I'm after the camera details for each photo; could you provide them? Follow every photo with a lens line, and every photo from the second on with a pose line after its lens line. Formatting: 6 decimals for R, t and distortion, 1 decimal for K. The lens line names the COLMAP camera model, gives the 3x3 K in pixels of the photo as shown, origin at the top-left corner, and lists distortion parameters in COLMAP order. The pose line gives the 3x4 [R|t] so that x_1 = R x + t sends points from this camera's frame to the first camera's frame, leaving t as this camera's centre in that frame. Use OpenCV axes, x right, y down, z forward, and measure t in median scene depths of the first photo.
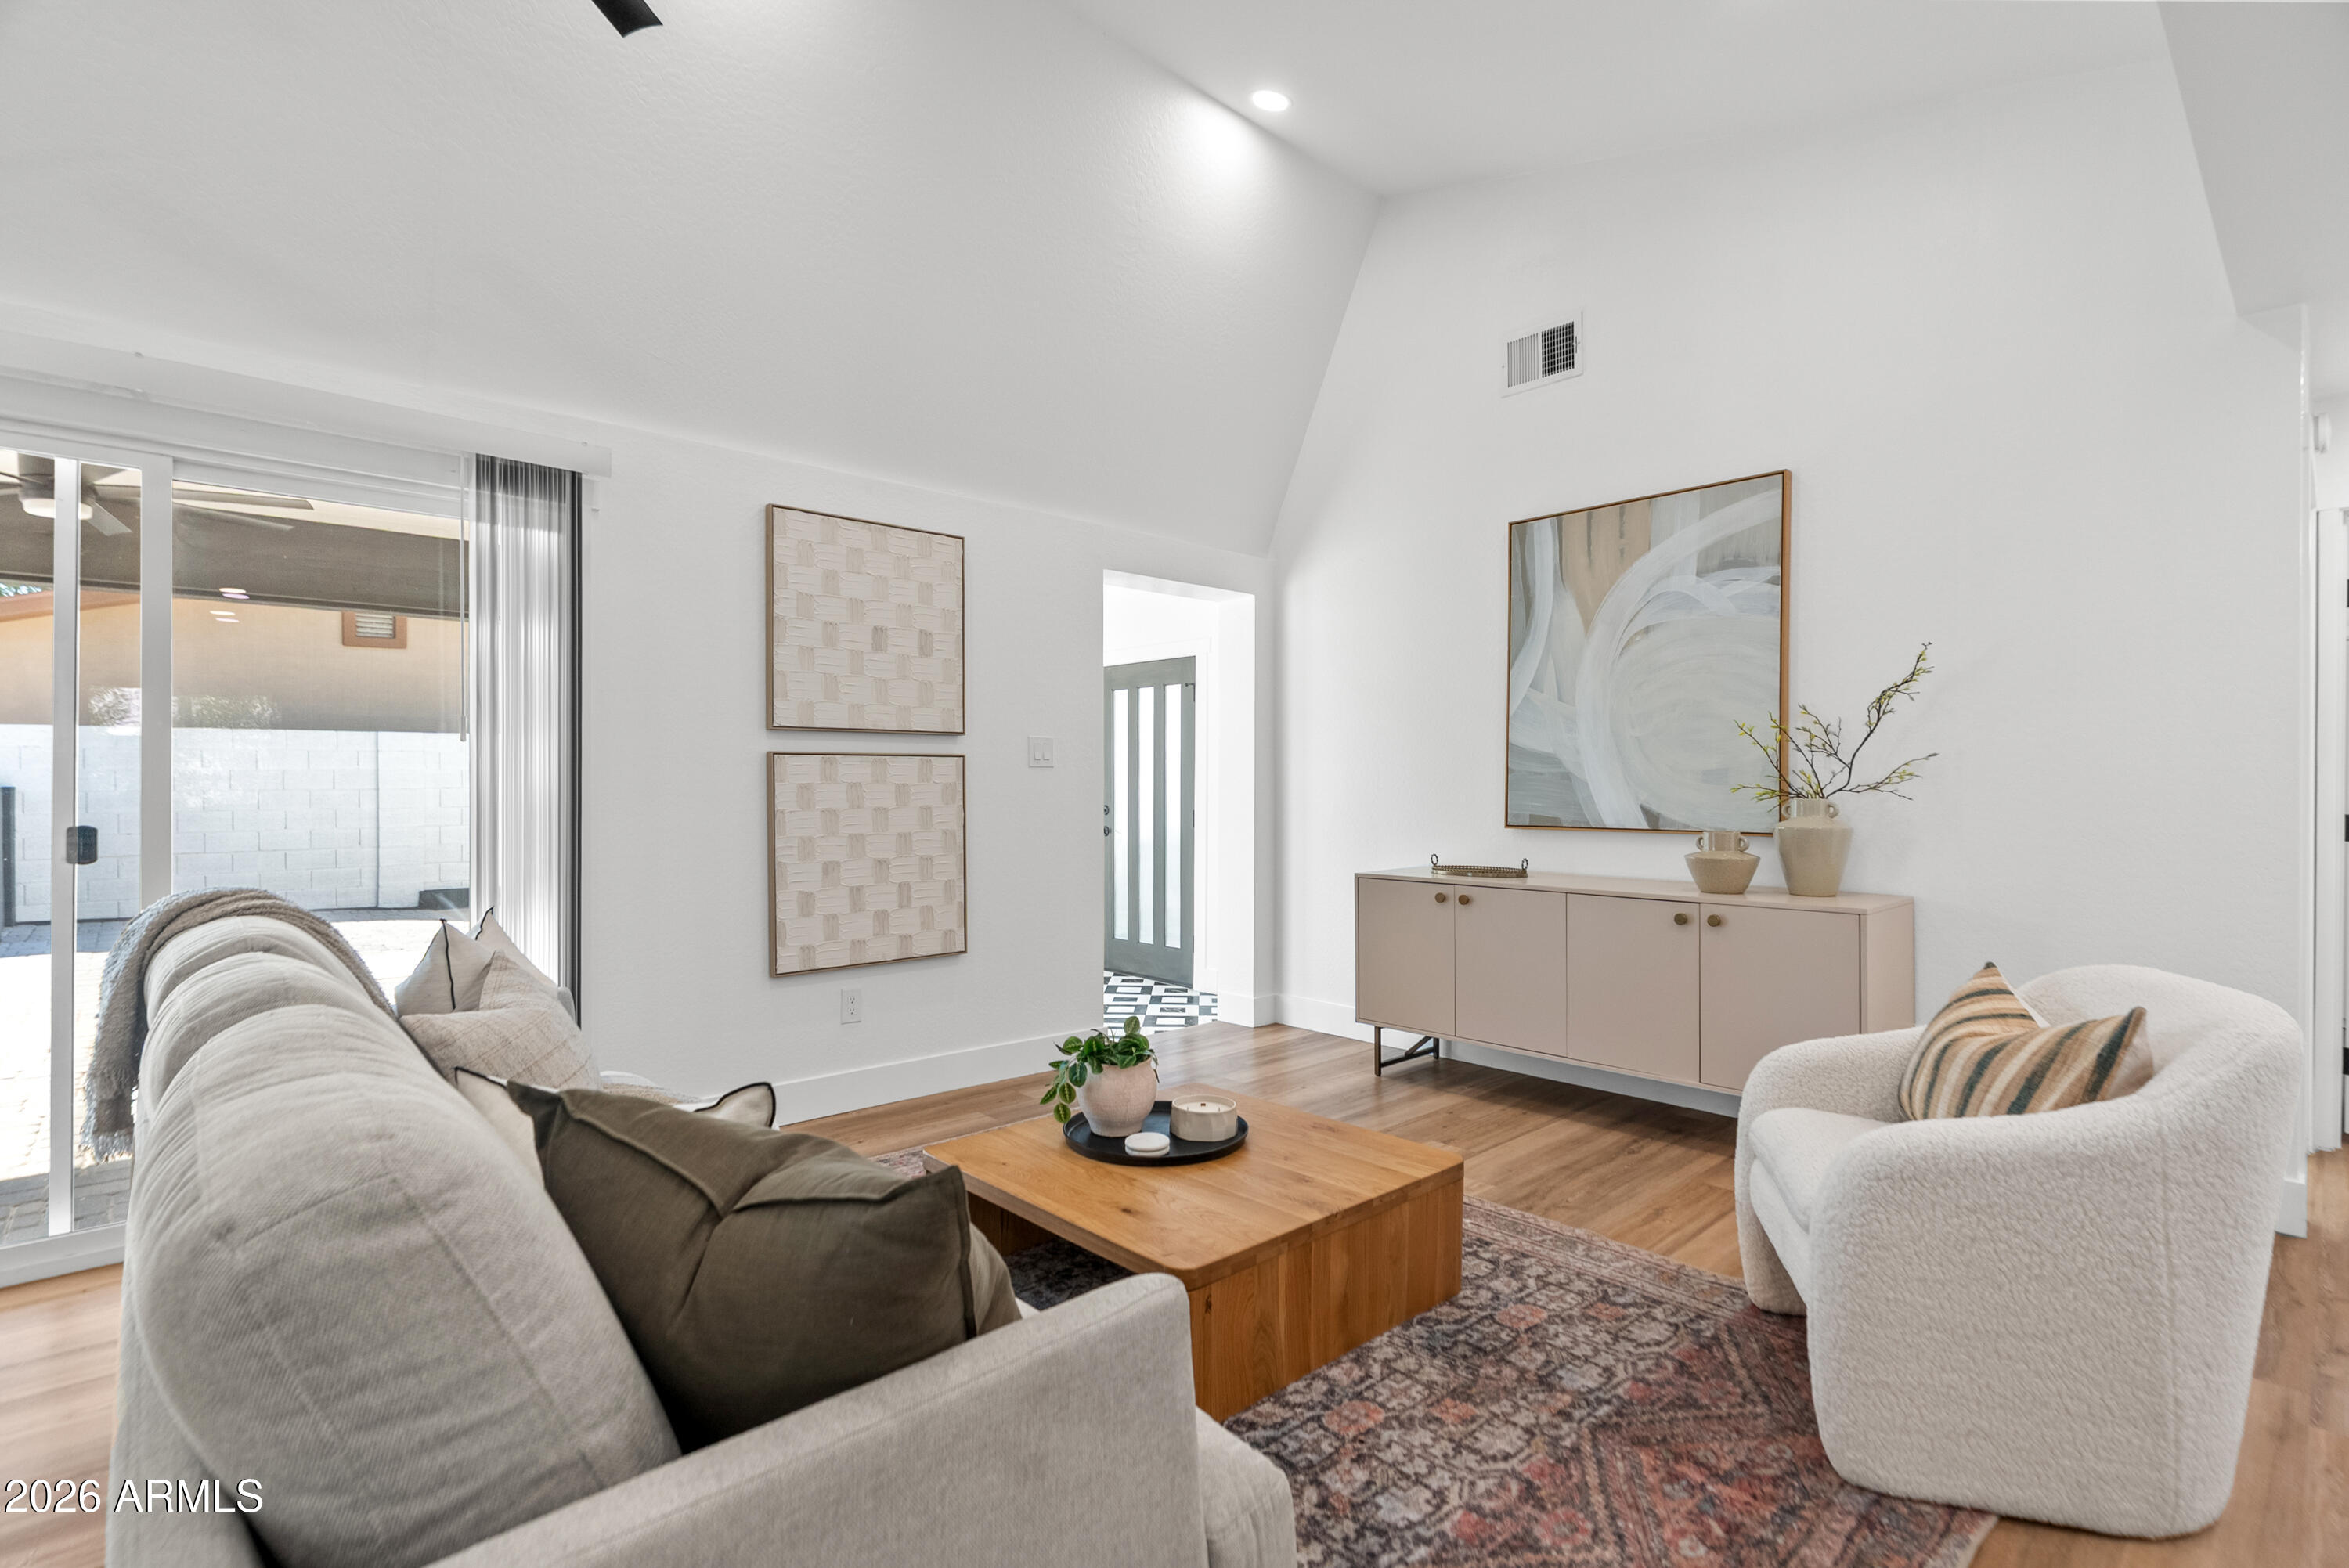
lens RADIAL K [[1112.7, 0, 1182.3], [0, 1112.7, 789.8], [0, 0, 1]] dist [0.000409, 0.001227]
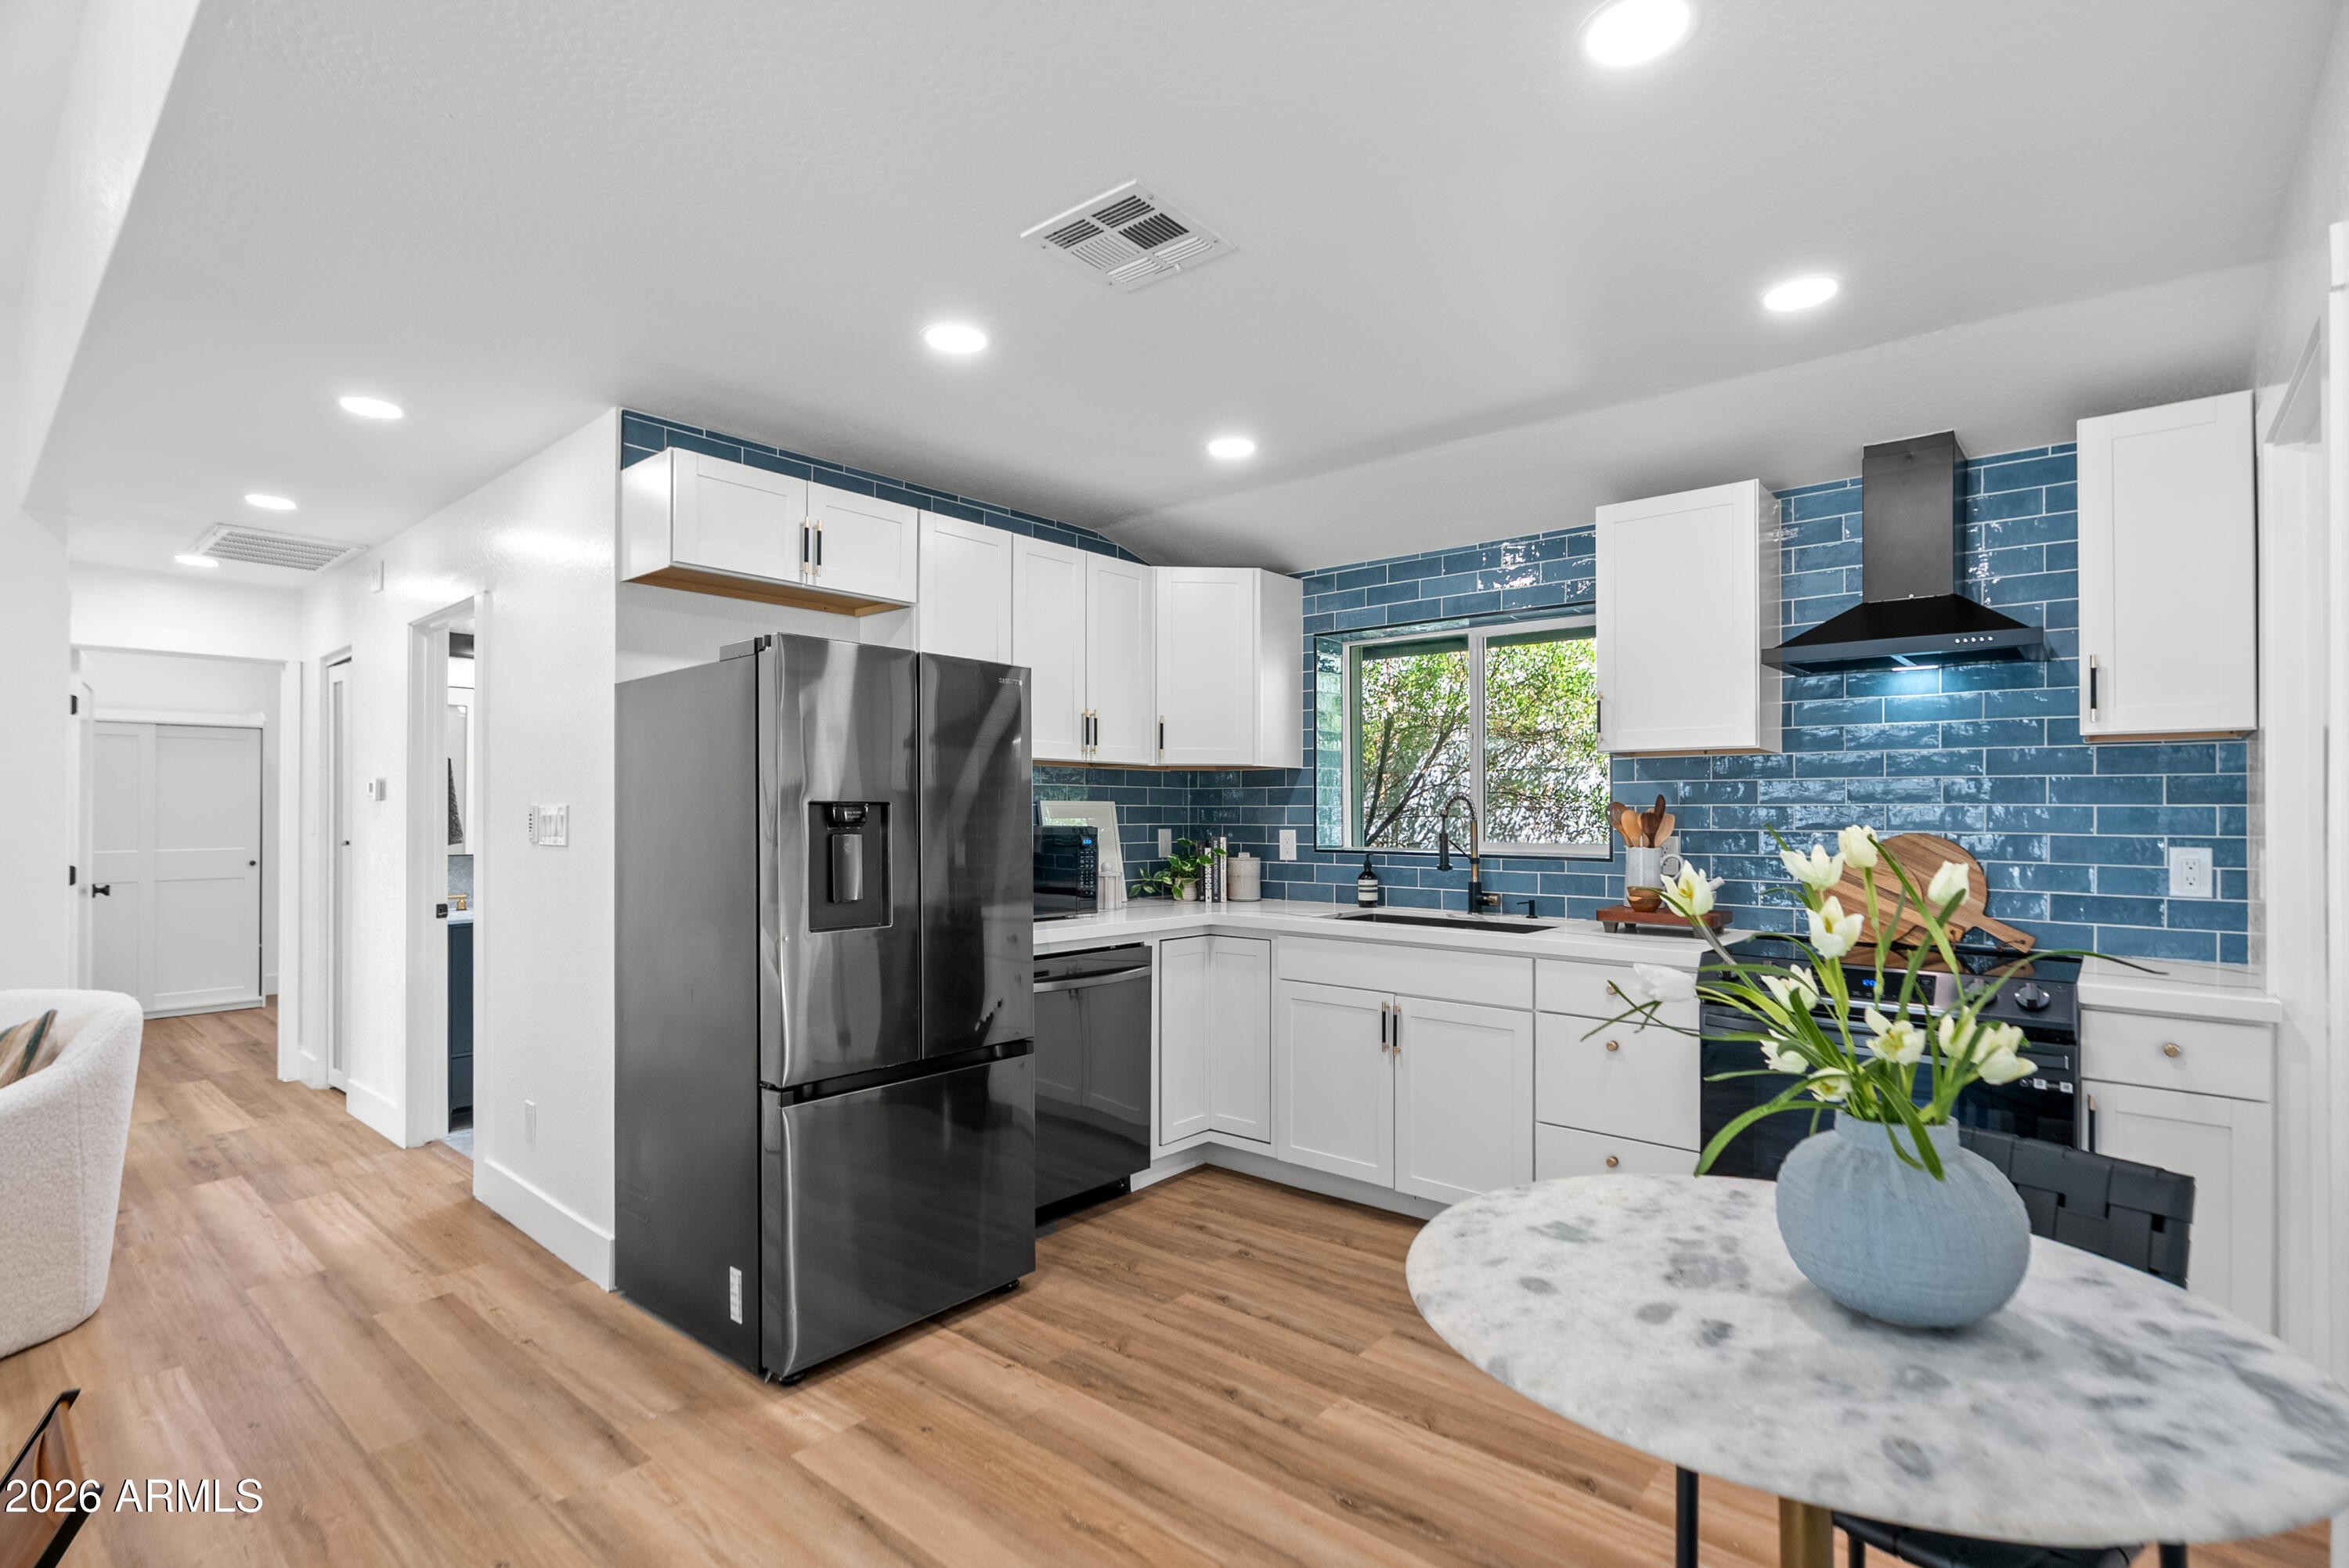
lens RADIAL K [[1119.5, 0, 1172.0], [0, 1119.5, 803.1], [0, 0, 1]] dist [0.000949, 0.000850]
pose [[-0.094943, 0.004652, 0.995472, -0.402064], [0.007634, 0.999963, -0.003945, -0.036489], [-0.995453, 0.007225, -0.094975, -0.199065]]
